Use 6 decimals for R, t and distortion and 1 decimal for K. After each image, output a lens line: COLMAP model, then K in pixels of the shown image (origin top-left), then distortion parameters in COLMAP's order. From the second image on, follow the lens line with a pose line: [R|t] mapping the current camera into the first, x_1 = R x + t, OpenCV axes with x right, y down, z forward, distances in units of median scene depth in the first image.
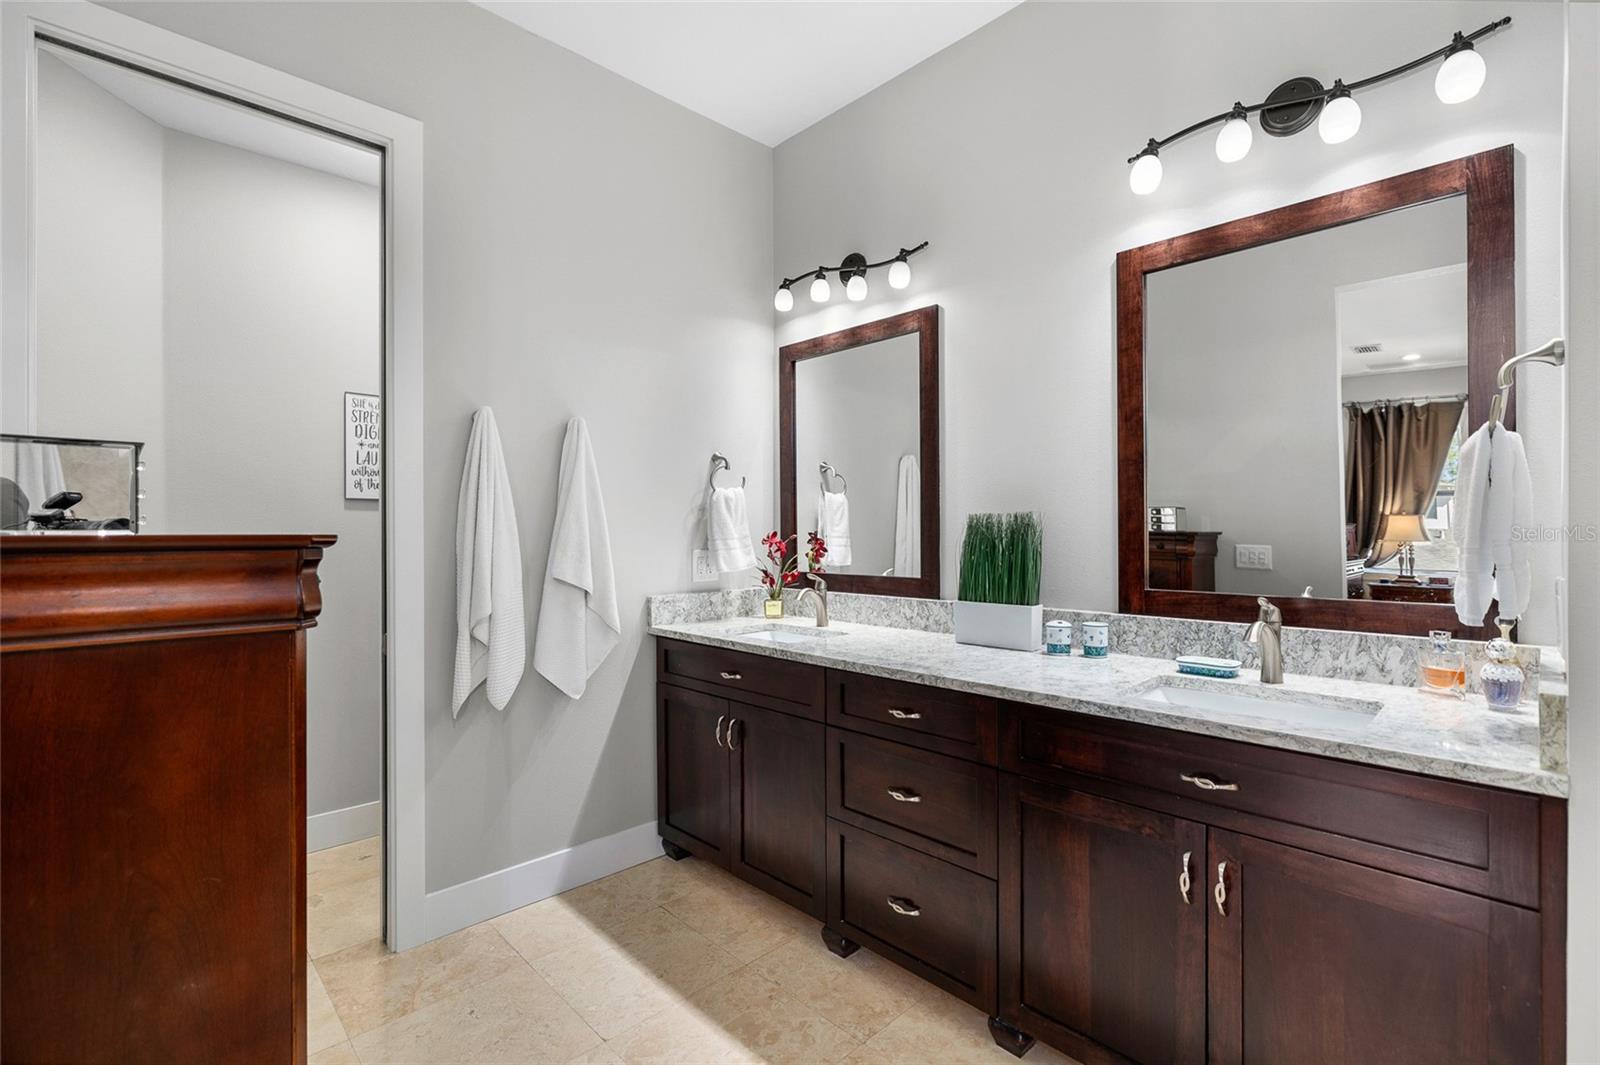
lens RADIAL K [[718.2, 0, 803.8], [0, 718.2, 526.5], [0, 0, 1]] dist [-0.000904, 0.000127]
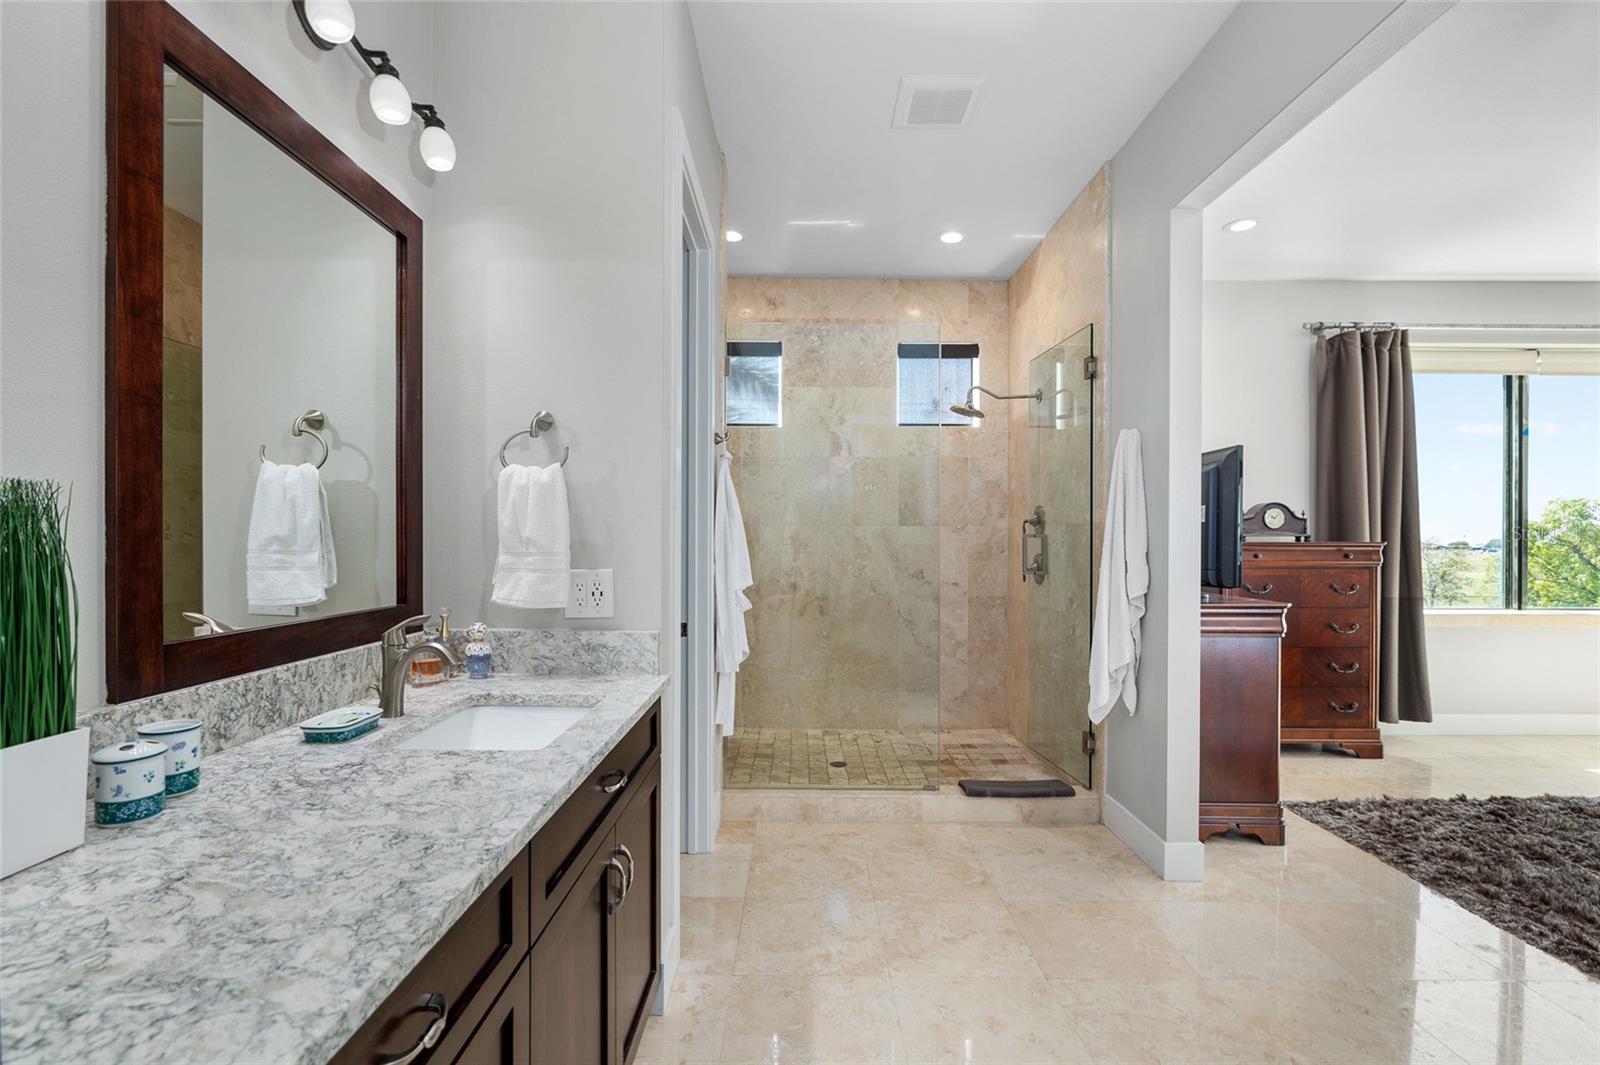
lens RADIAL K [[716.1, 0, 802.9], [0, 716.1, 544.4], [0, 0, 1]] dist [-0.001367, 0.000306]
pose [[-0.713520, 0.001806, 0.700633, -0.254174], [-0.002072, 0.999987, -0.004687, 0.015812], [-0.700632, -0.004796, -0.713507, 1.113751]]
